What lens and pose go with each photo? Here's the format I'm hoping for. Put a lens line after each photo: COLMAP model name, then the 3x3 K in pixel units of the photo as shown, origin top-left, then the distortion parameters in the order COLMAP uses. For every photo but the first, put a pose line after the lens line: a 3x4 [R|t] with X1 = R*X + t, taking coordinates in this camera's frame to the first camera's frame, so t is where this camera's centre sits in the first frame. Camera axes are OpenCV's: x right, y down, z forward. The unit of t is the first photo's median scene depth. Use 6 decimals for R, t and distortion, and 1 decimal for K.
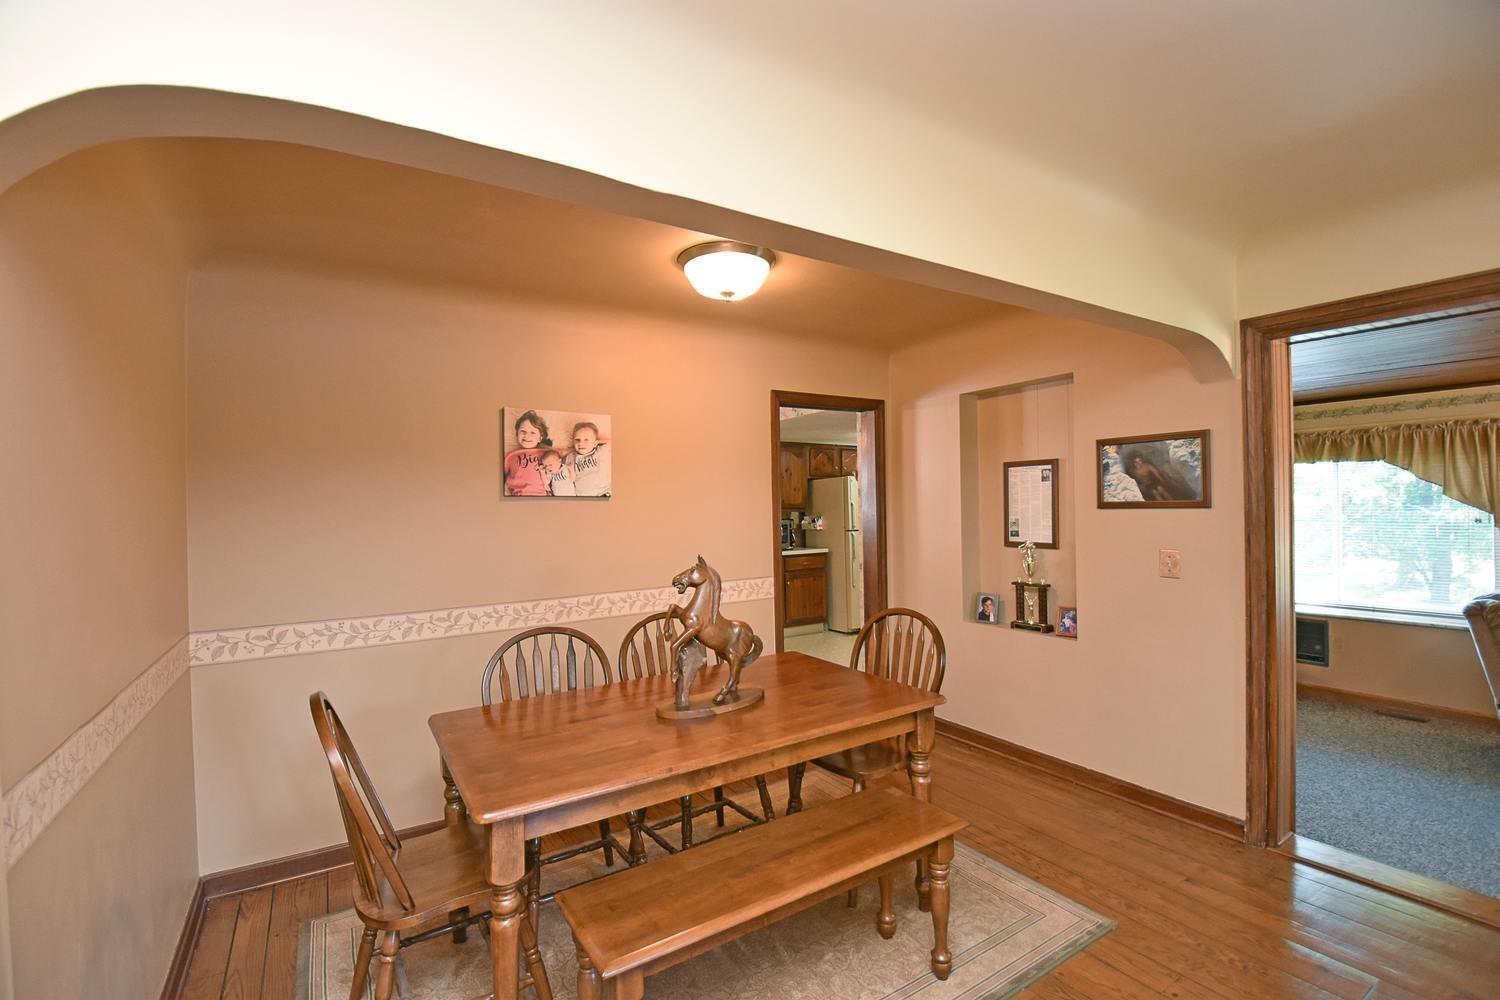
lens RADIAL K [[671.2, 0, 744.3], [0, 671.2, 502.0], [0, 0, 1]] dist [-0.033430, -0.000865]
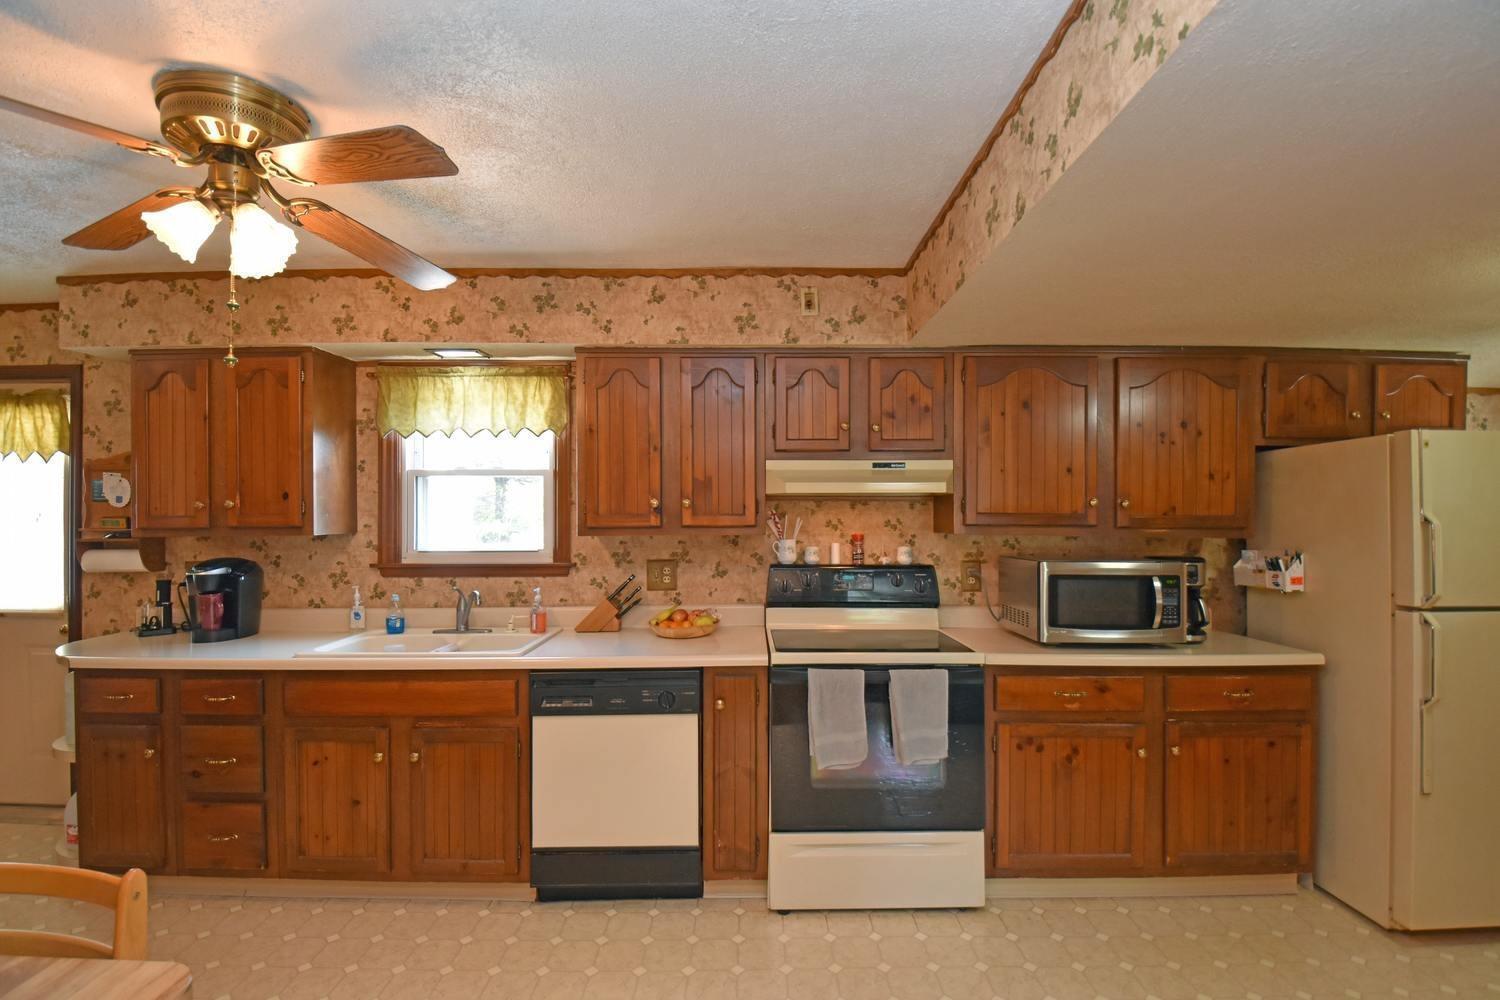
lens RADIAL K [[671.2, 0, 753.1], [0, 671.2, 505.9], [0, 0, 1]] dist [-0.033430, -0.000865]
pose [[0.836194, 0.013764, -0.548262, 0.063017], [-0.012524, 0.999904, 0.006001, -0.001705], [0.548291, 0.001849, 0.836285, 0.559557]]
